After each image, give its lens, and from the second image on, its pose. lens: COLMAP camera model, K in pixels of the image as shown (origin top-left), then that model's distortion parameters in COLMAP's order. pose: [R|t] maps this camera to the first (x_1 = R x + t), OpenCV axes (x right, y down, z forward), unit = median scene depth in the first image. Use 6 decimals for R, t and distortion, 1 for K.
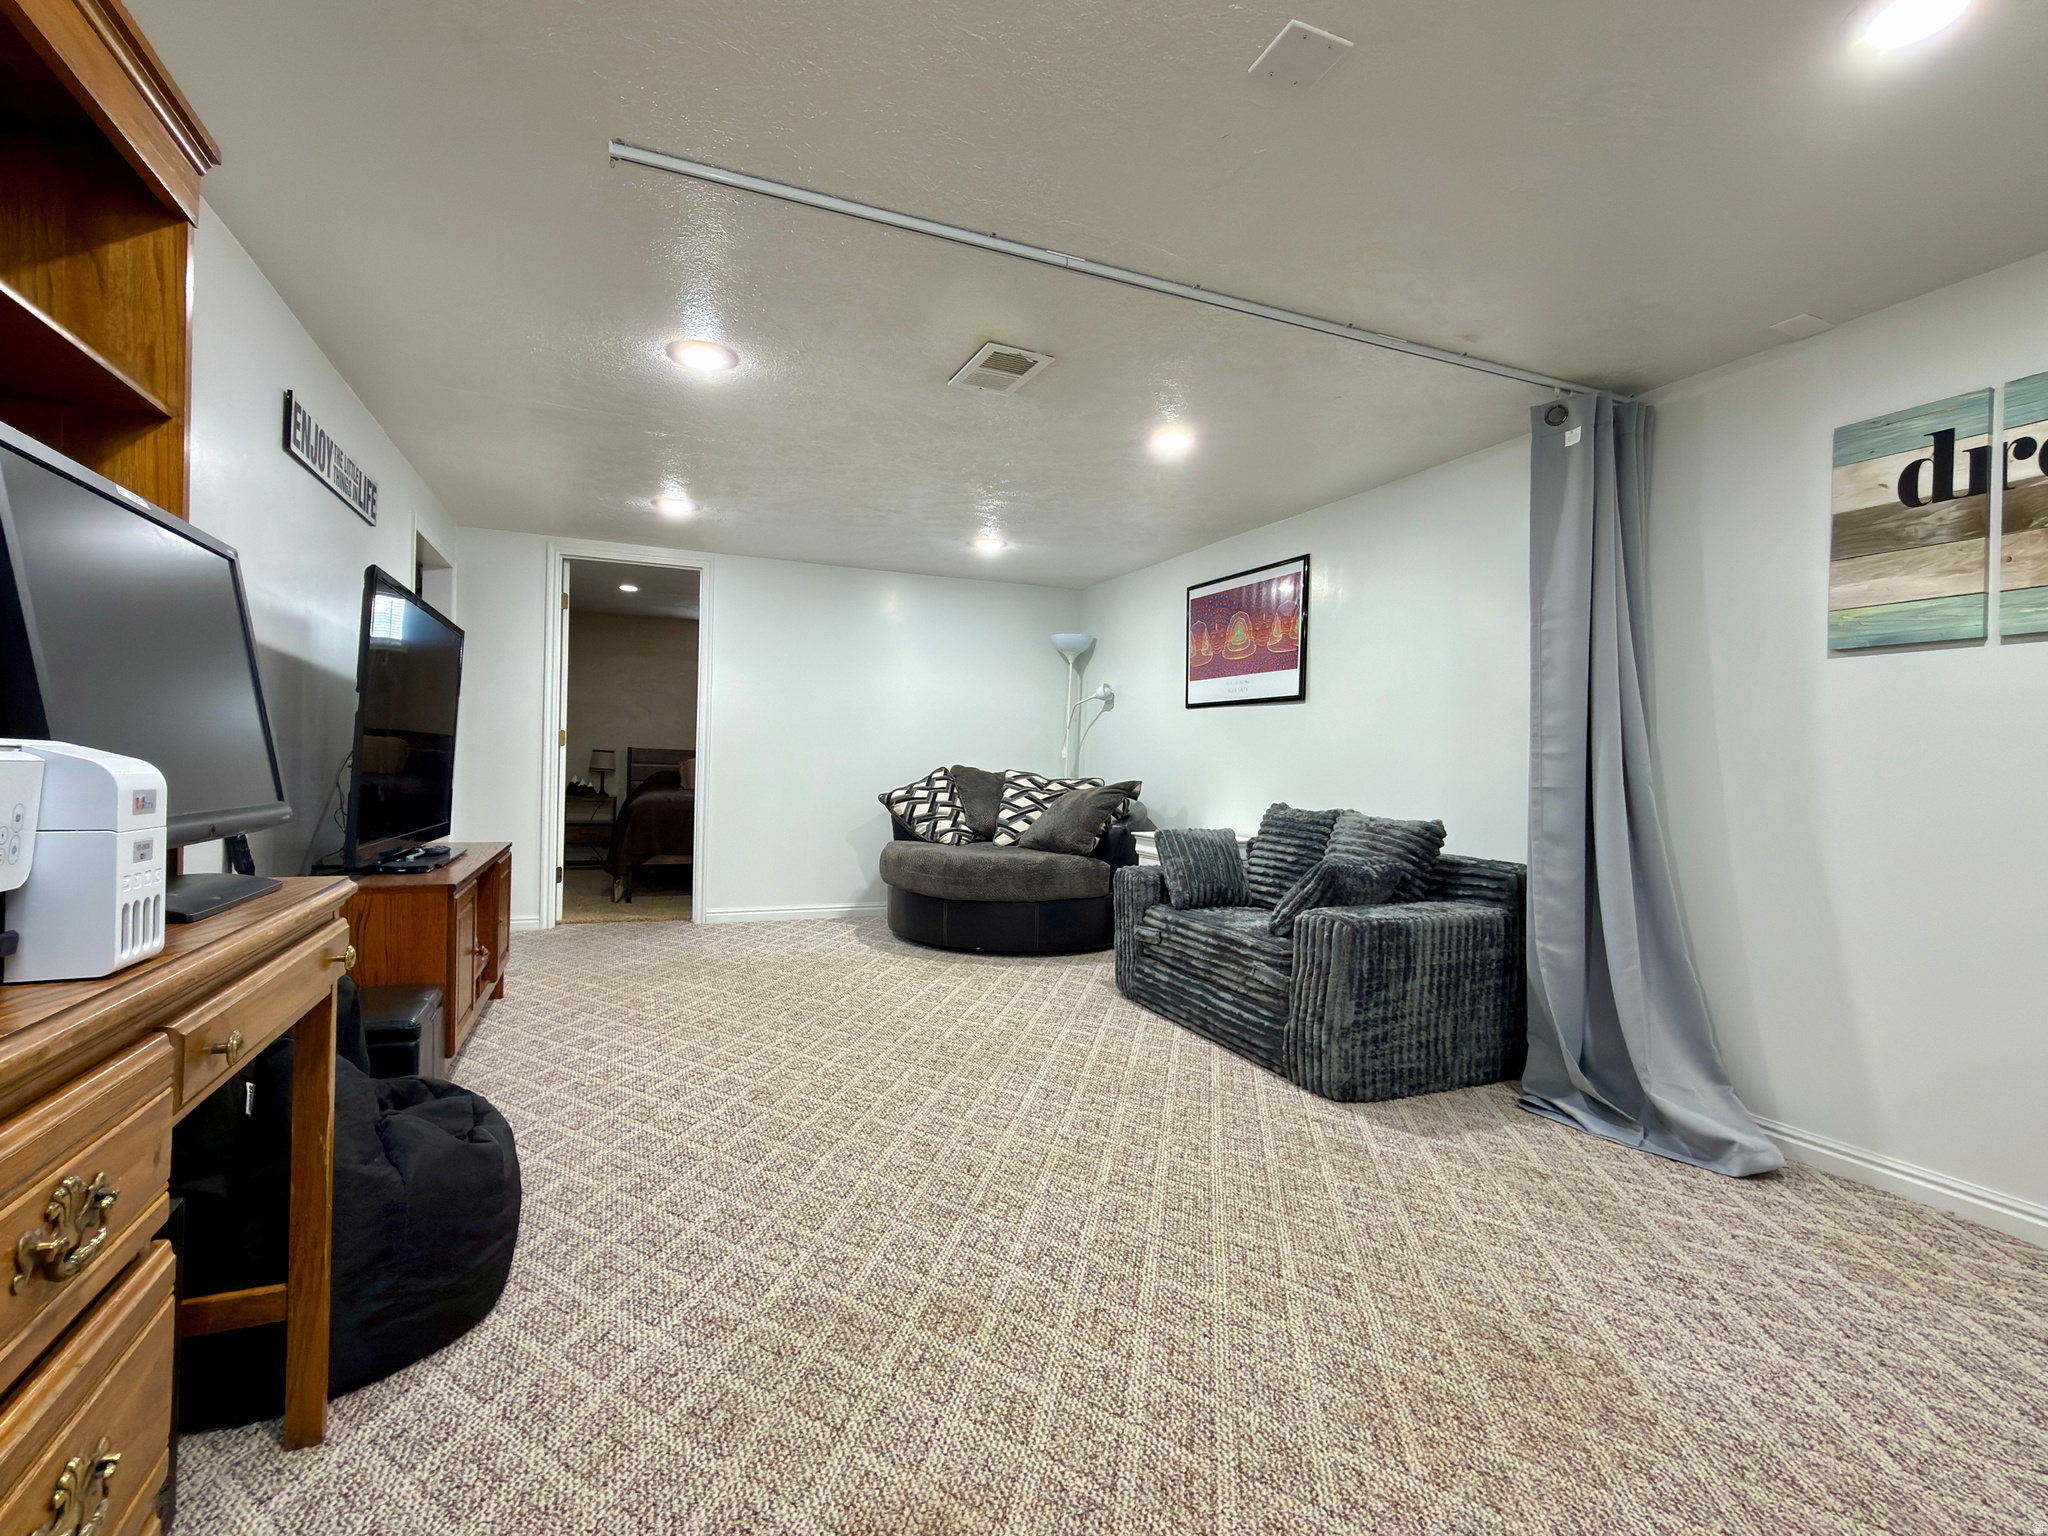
lens RADIAL K [[941.3, 0, 1021.3], [0, 941.3, 771.1], [0, 0, 1]] dist [-0.001426, -0.000999]
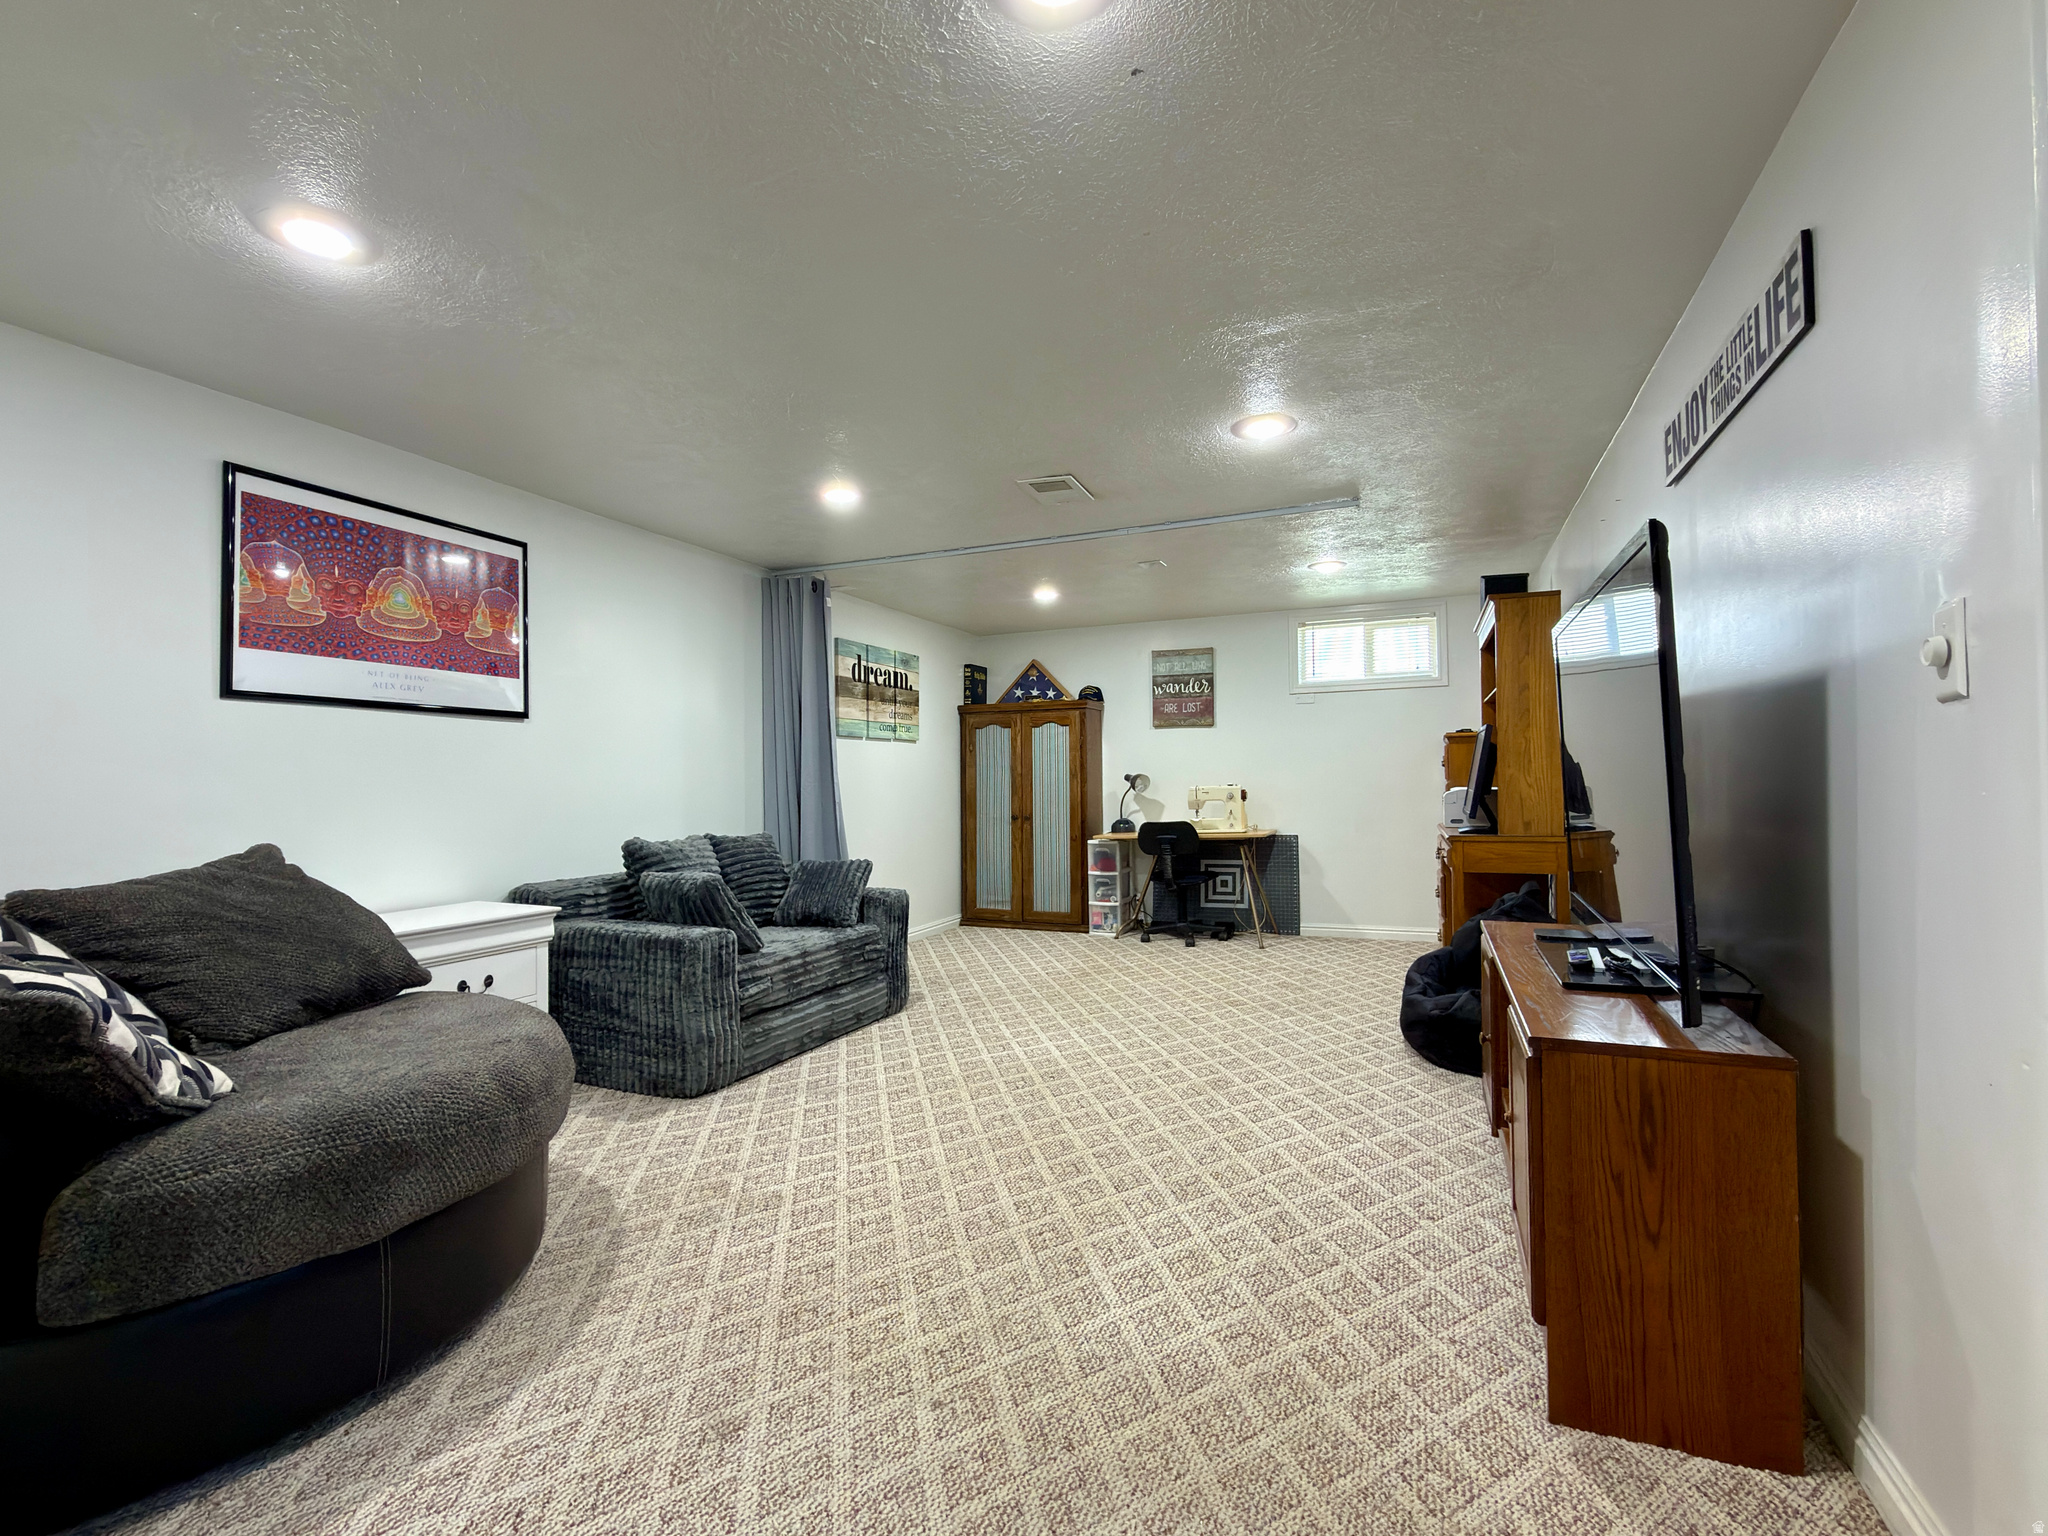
lens RADIAL K [[946.5, 0, 1022.3], [0, 946.5, 766.2], [0, 0, 1]] dist [-0.000574, -0.000225]
pose [[-0.700836, -0.004492, 0.713309, -0.863846], [0.000953, 0.999973, 0.007234, -0.056487], [-0.713322, 0.005750, -0.700813, 1.835445]]
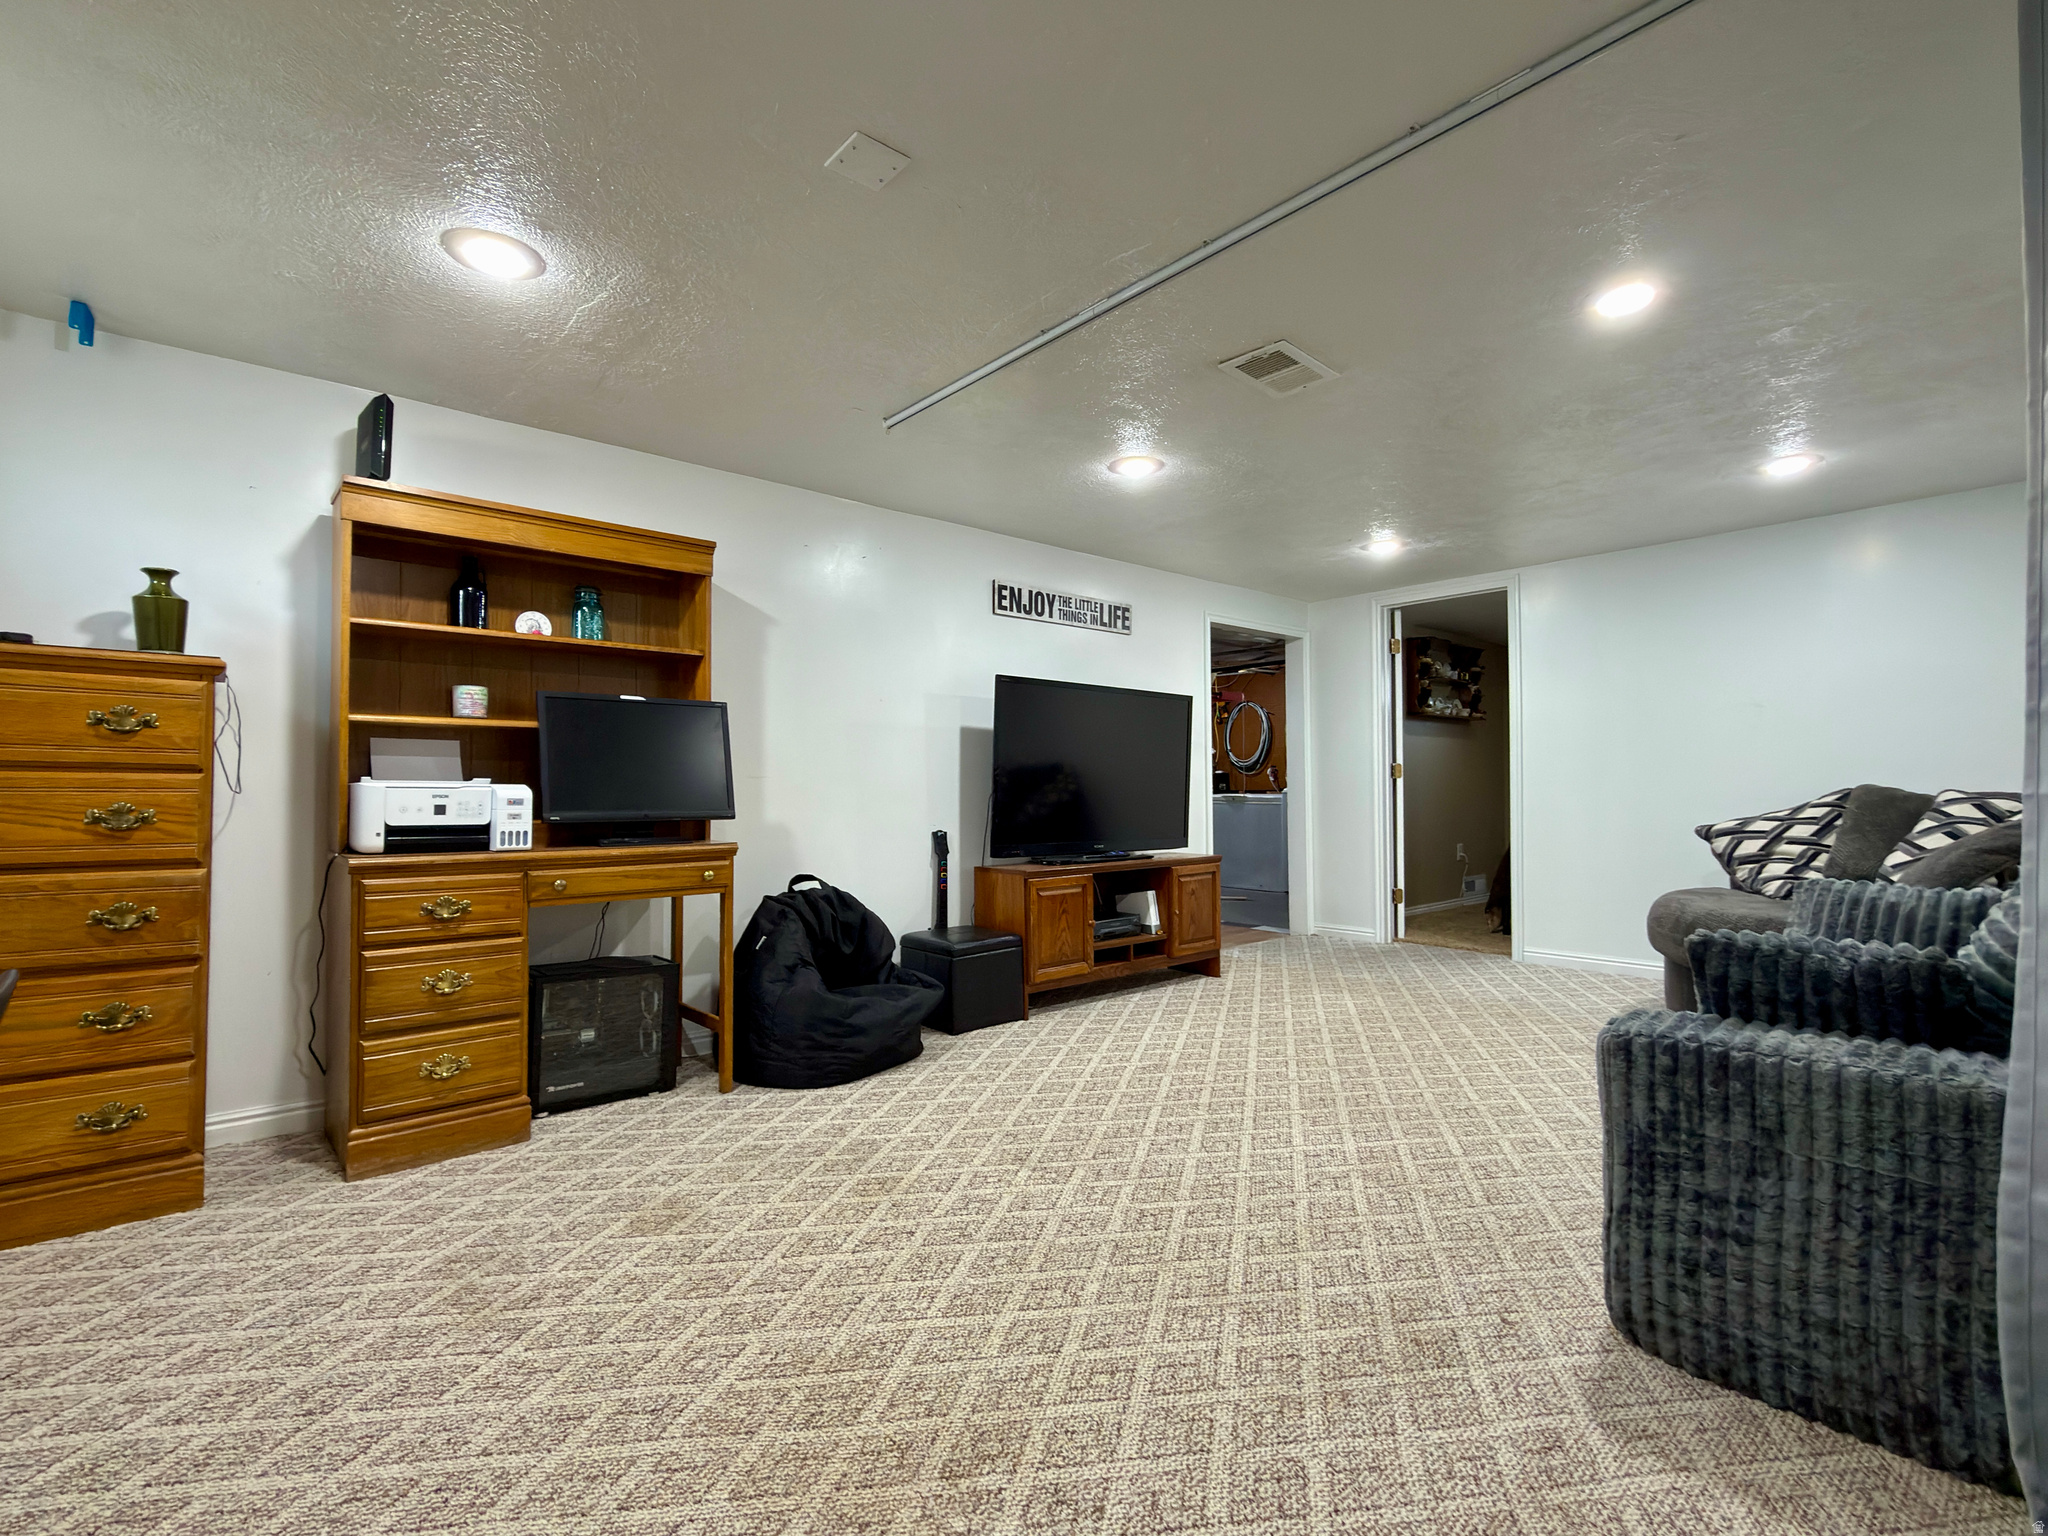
lens RADIAL K [[941.3, 0, 1021.3], [0, 941.3, 771.1], [0, 0, 1]] dist [-0.001426, -0.000999]
pose [[0.323214, -0.041519, -0.945415, 0.735972], [0.004358, 0.999092, -0.042387, 0.019457], [0.946316, 0.009580, 0.323102, 0.420843]]
